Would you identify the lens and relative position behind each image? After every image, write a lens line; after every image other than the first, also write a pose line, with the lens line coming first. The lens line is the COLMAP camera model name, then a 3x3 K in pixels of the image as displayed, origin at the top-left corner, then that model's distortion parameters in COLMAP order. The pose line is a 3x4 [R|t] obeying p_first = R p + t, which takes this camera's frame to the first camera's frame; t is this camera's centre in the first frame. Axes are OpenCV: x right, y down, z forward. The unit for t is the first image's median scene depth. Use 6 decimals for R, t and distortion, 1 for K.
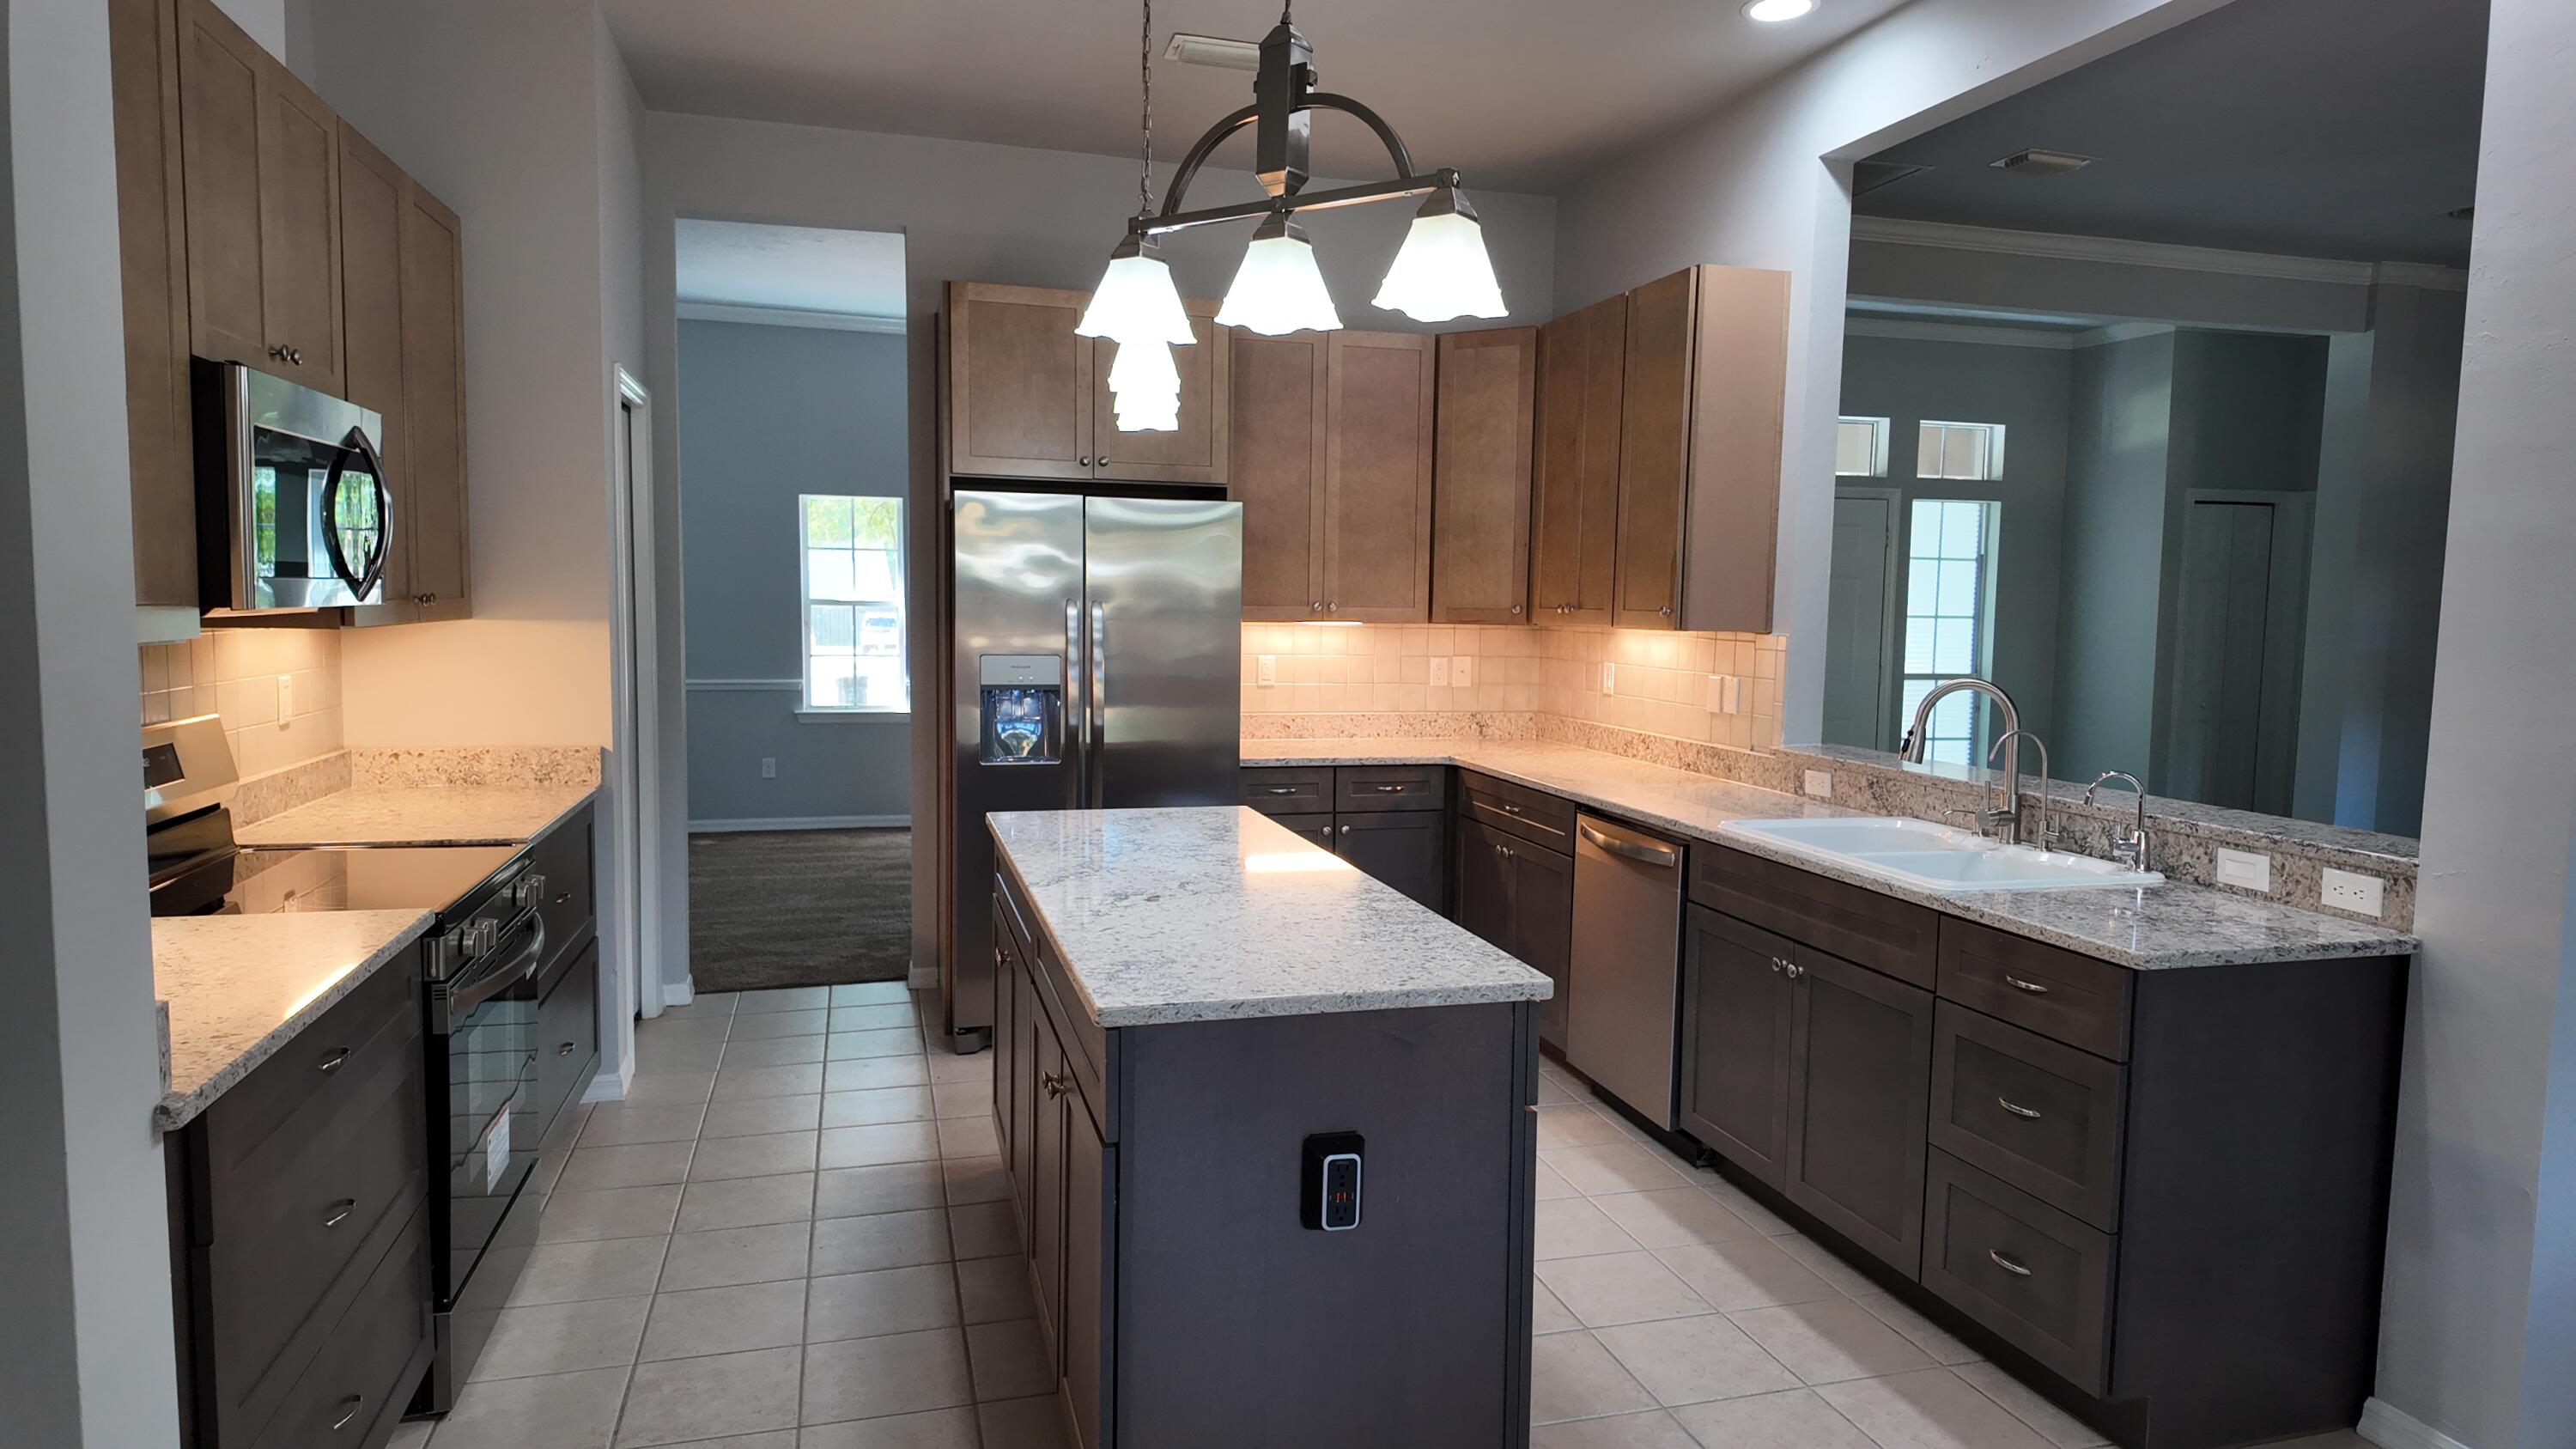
lens RADIAL K [[1497.4, 0, 1284.5], [0, 1497.4, 720.8], [0, 0, 1]] dist [0.121117, -0.177275]
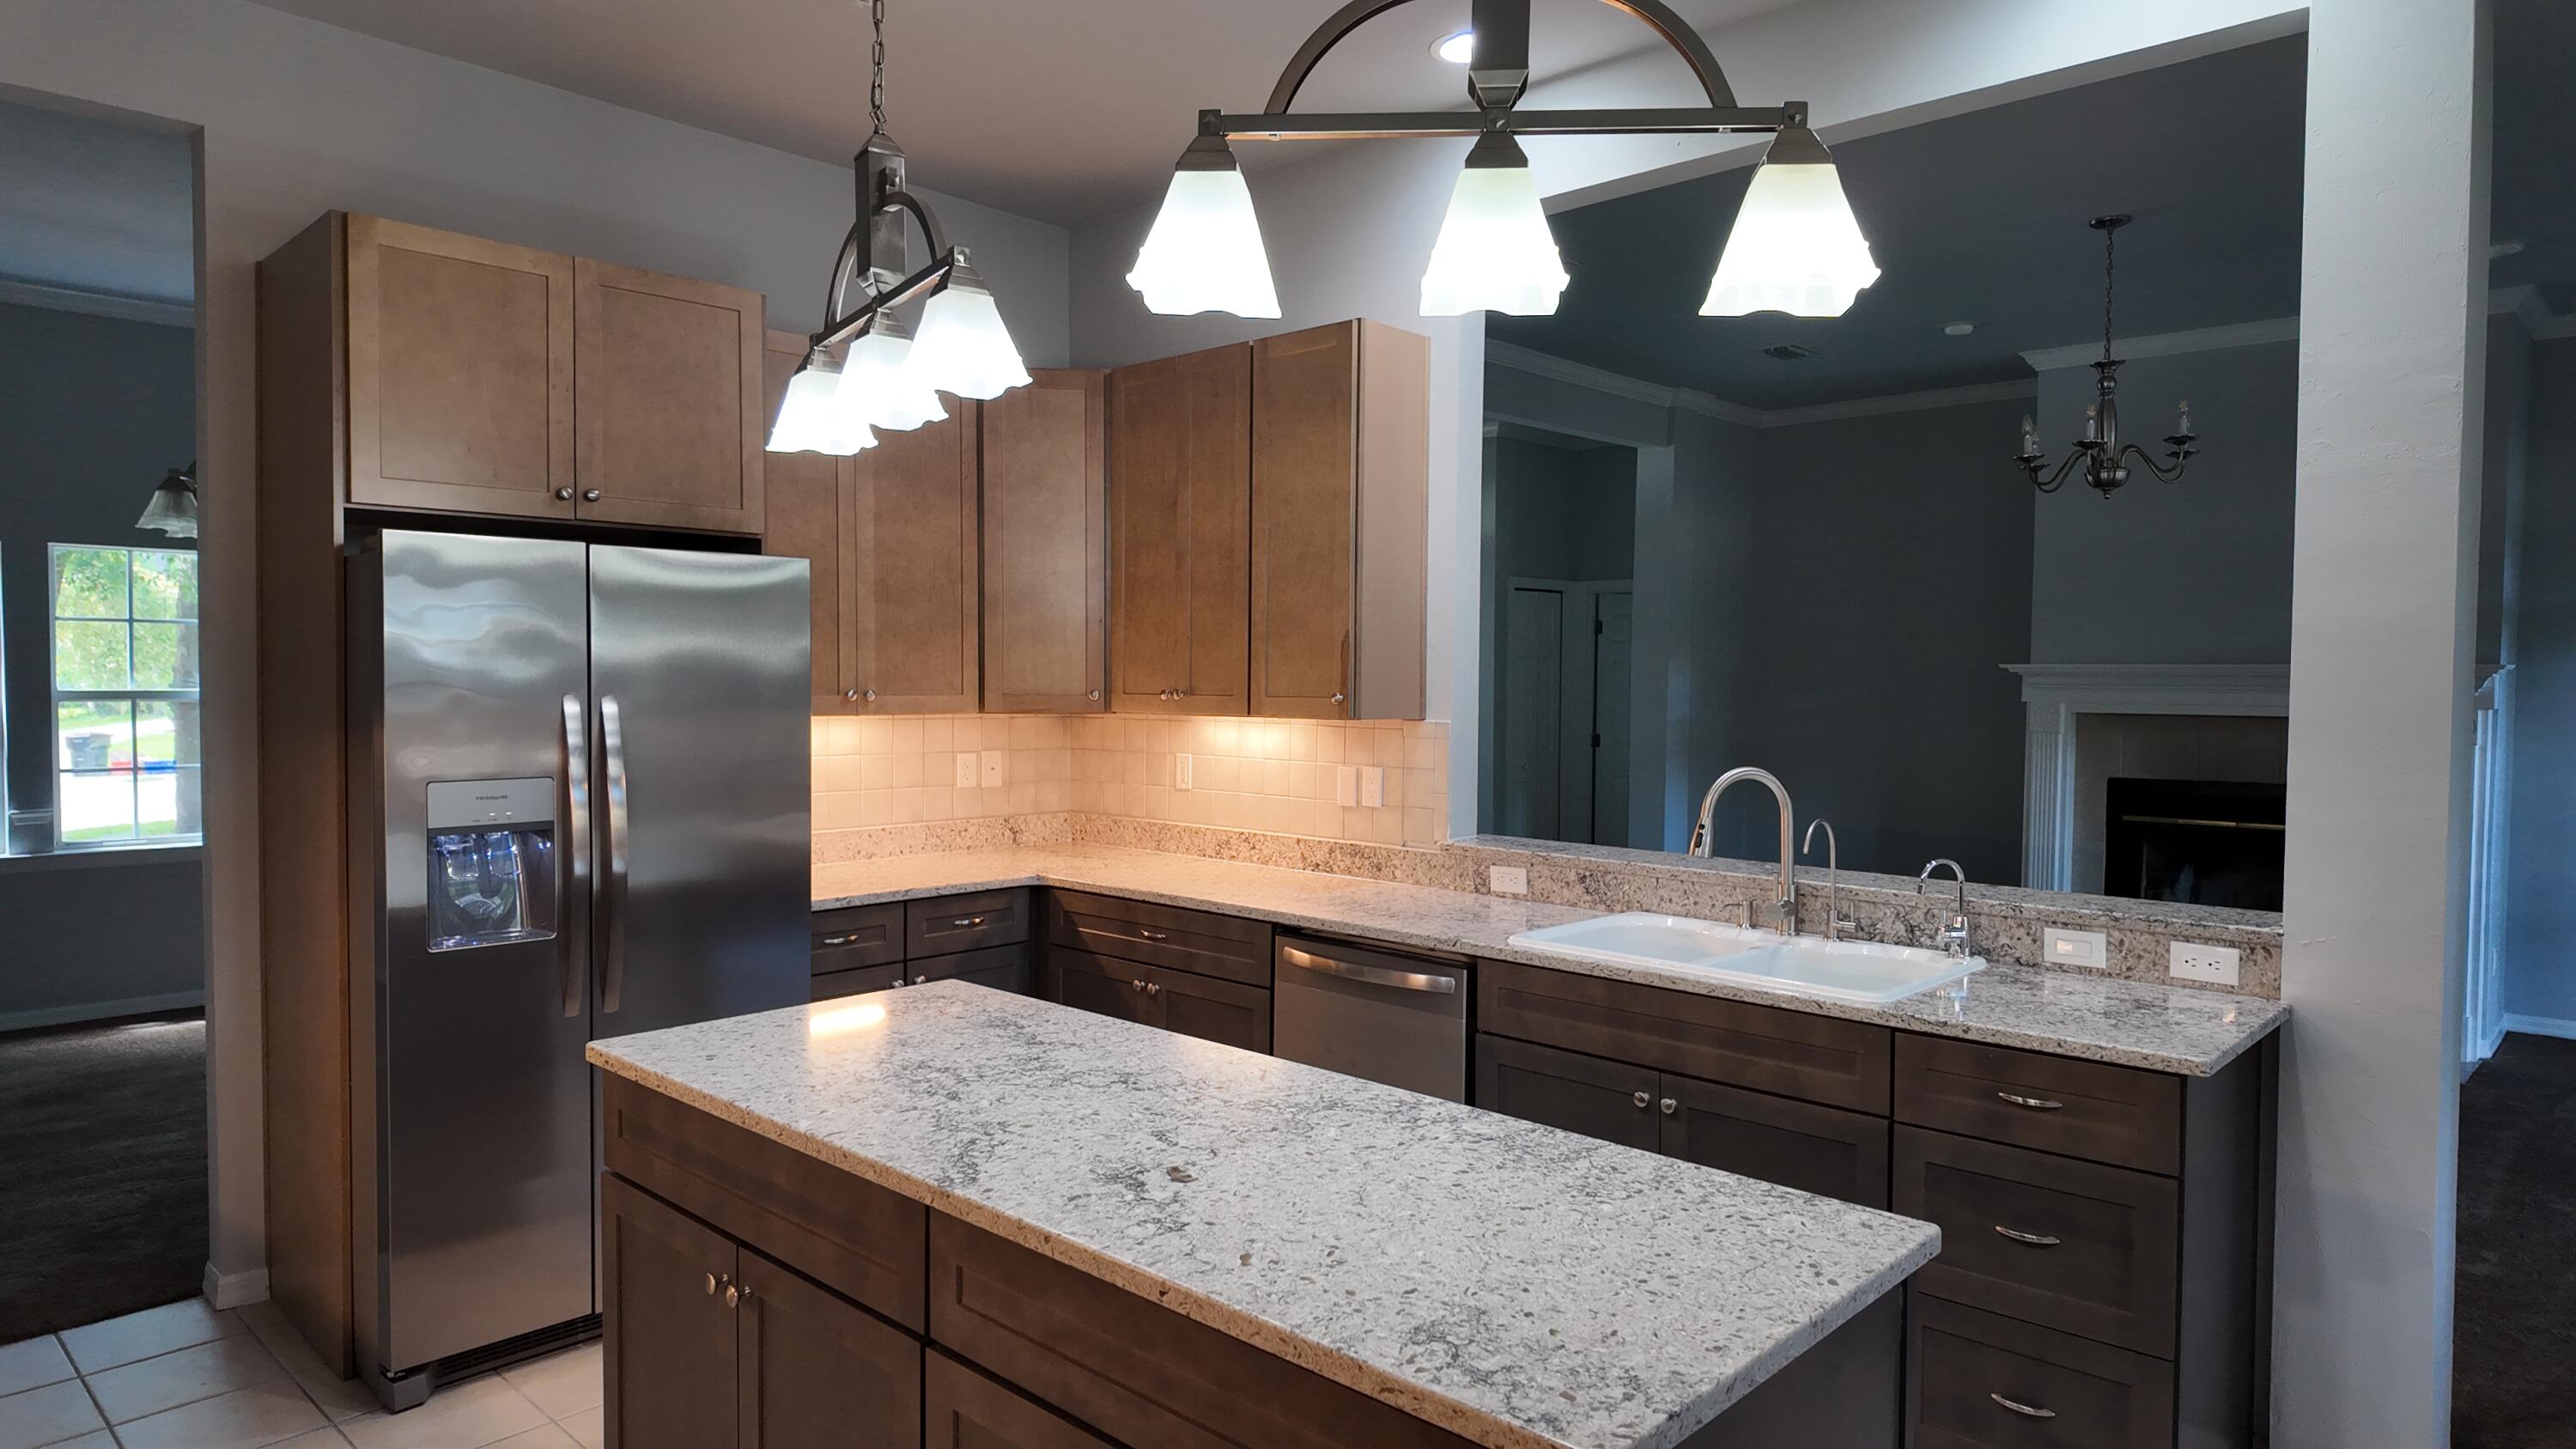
lens RADIAL K [[1497.4, 0, 1284.5], [0, 1497.4, 720.8], [0, 0, 1]] dist [0.121117, -0.177275]
pose [[0.856674, -0.025730, 0.515217, -0.244307], [0.050114, 0.998182, -0.033478, -0.032694], [-0.513419, 0.054499, 0.856406, 0.272410]]
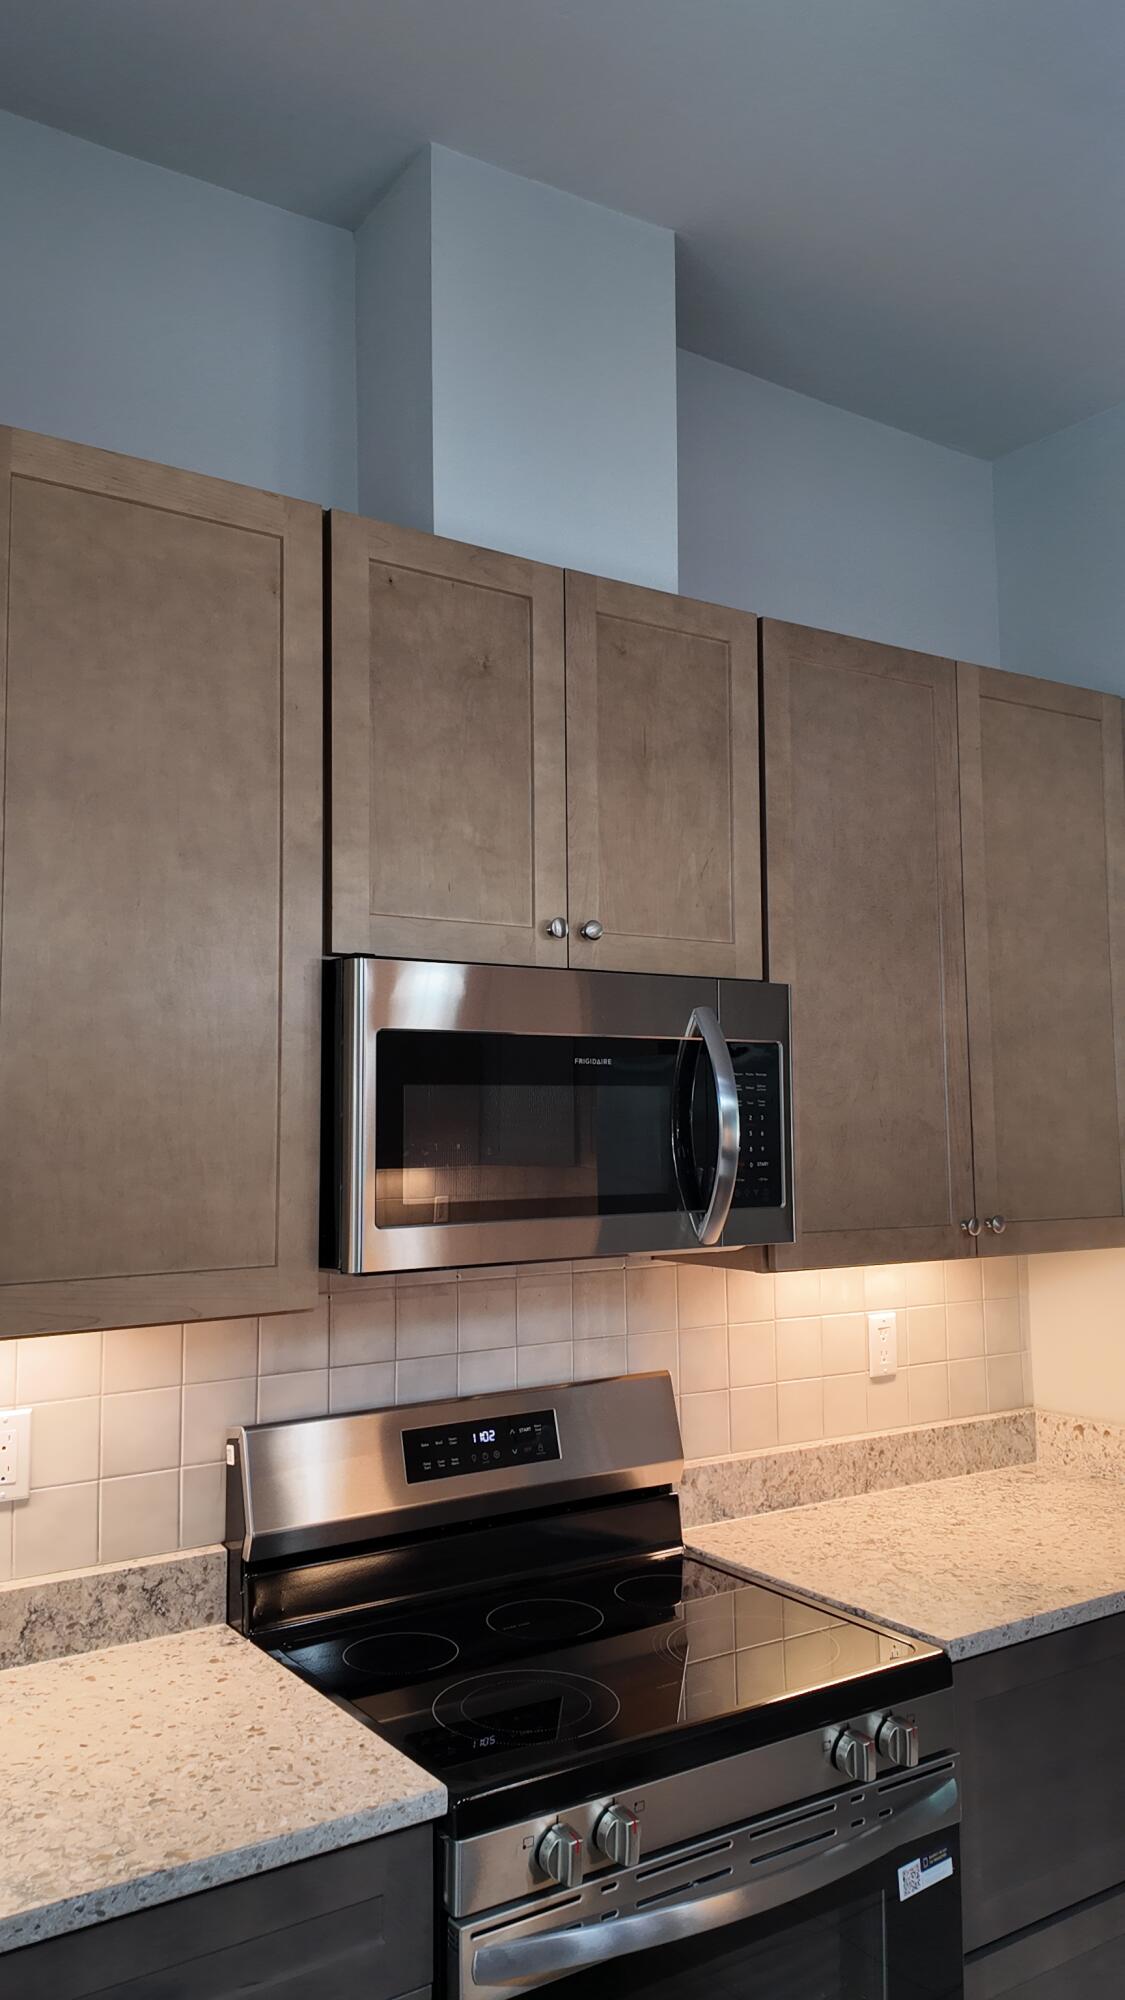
lens RADIAL K [[1451.5, 0, 557.3], [0, 1451.5, 997.9], [0, 0, 1]] dist [0.139366, -0.223806]
pose [[0.312738, -0.105788, -0.943930, 0.030630], [-0.063418, 0.989235, -0.131876, -0.069609], [0.947720, 0.101105, 0.302663, 0.506275]]
